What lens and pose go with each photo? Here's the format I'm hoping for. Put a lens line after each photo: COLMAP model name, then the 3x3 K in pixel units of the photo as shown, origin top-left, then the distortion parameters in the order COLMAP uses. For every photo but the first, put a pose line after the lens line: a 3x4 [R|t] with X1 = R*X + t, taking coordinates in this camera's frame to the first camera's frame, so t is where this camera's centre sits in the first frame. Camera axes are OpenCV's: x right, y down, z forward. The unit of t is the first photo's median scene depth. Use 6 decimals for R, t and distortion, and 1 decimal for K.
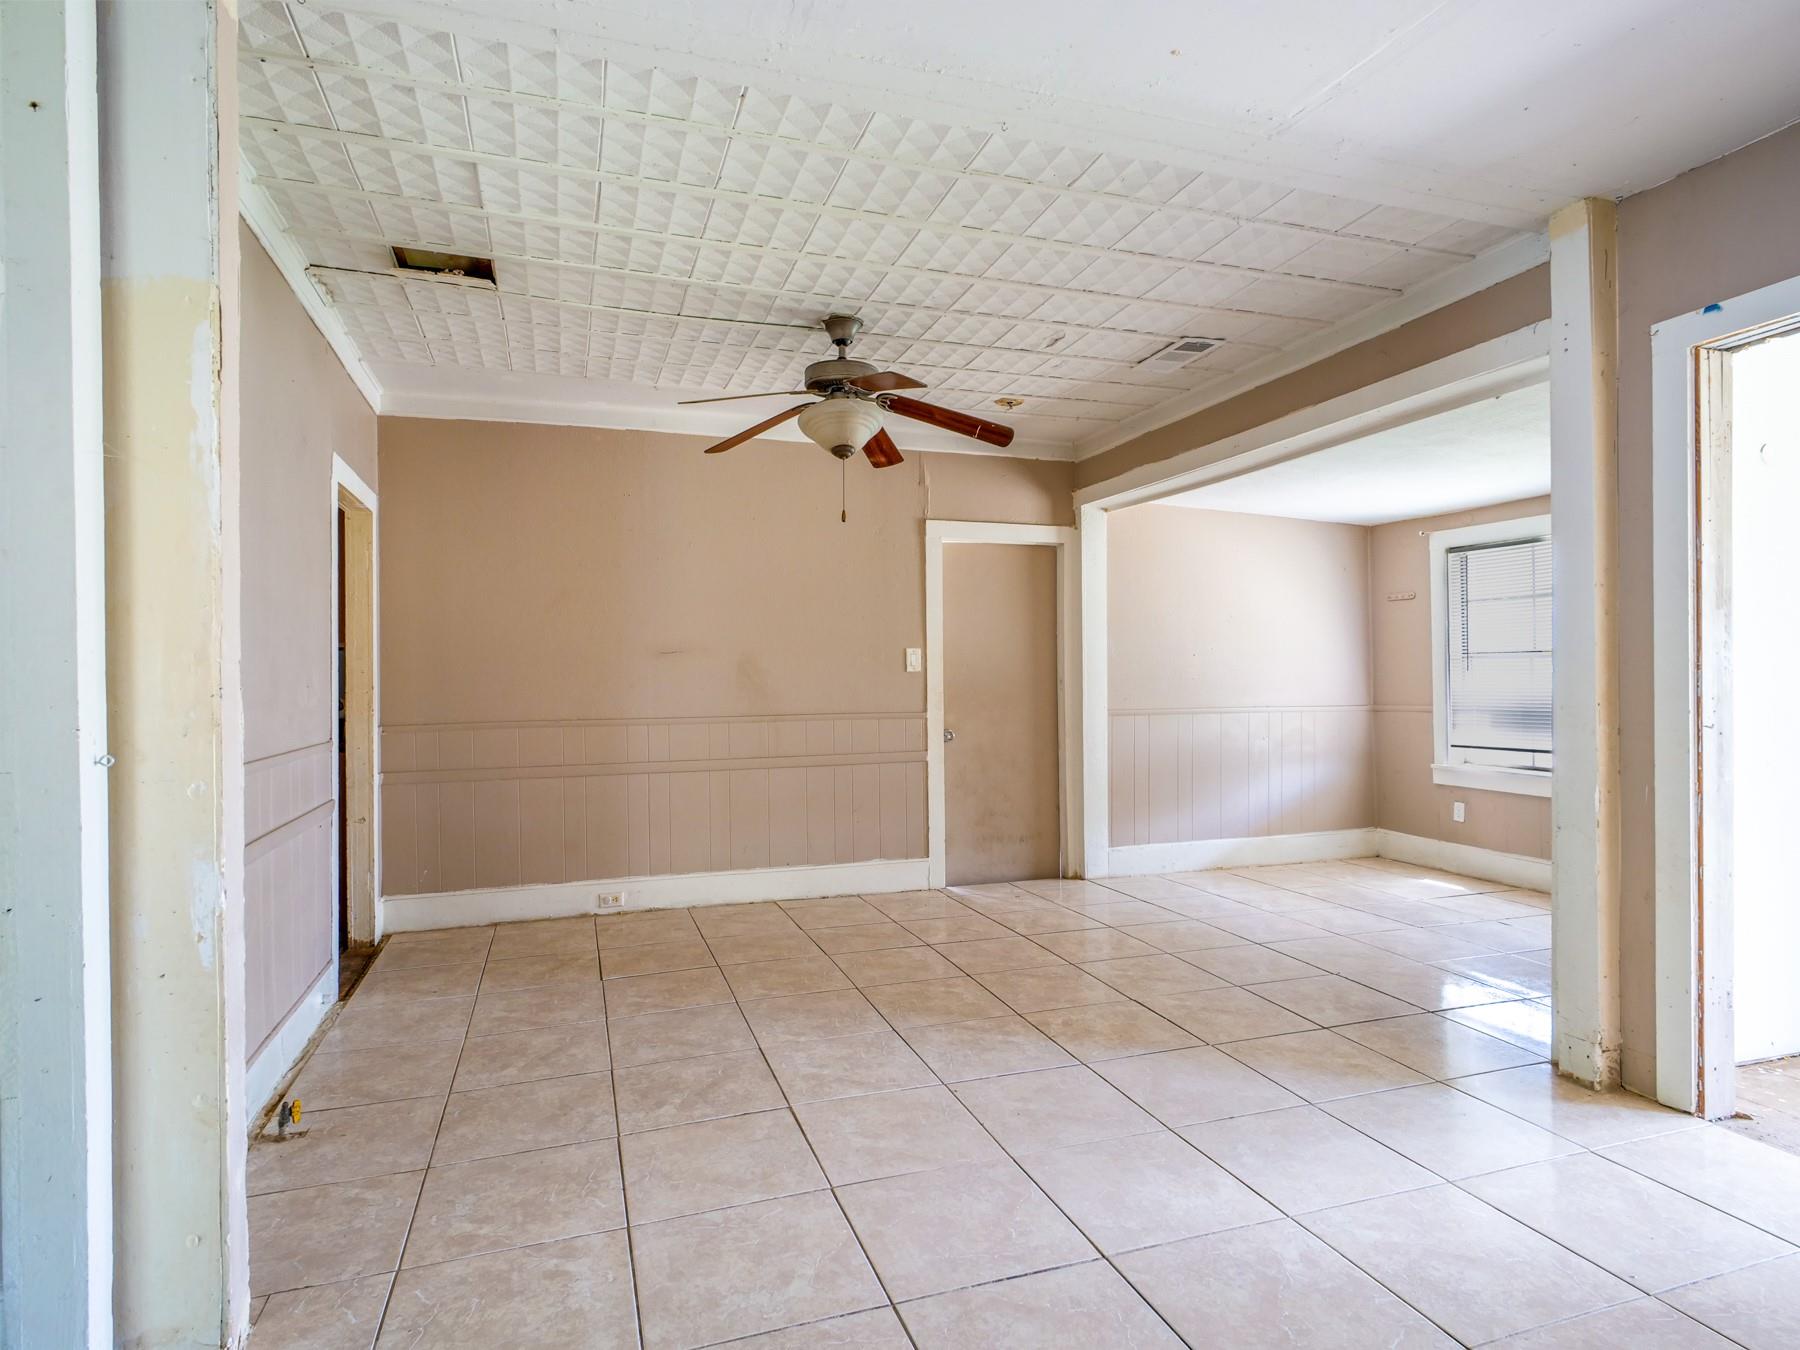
lens RADIAL K [[986.5, 0, 900.0], [0, 986.5, 675.0], [0, 0, 1]] dist [-0.015065, 0.004523]
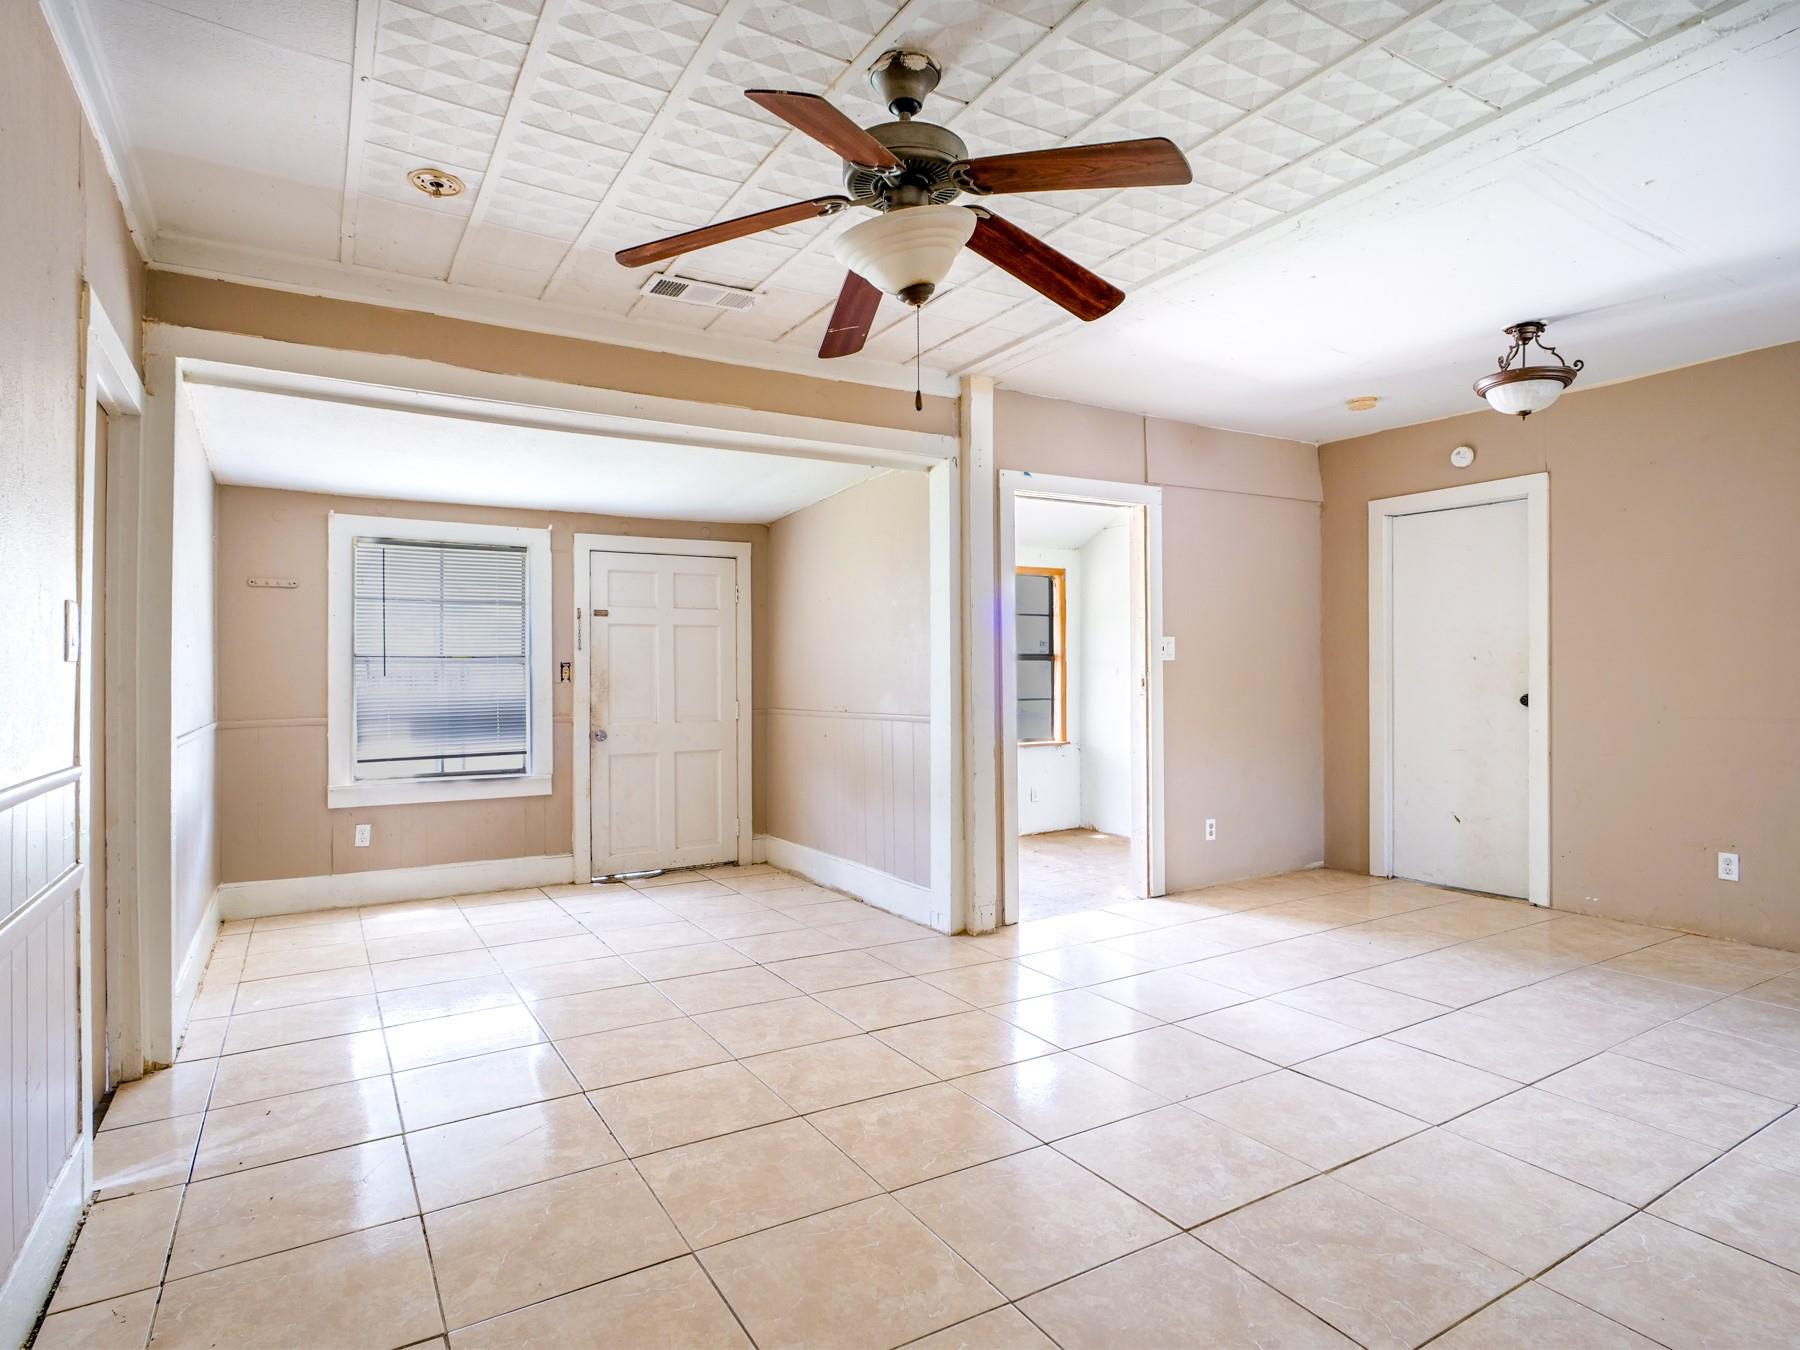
lens RADIAL K [[986.5, 0, 900.0], [0, 986.5, 675.0], [0, 0, 1]] dist [-0.015065, 0.004523]
pose [[-0.216376, 0.011422, 0.976243, -0.670680], [0.008716, 0.999914, -0.009767, 0.012802], [-0.976271, 0.006396, -0.216457, 1.197003]]
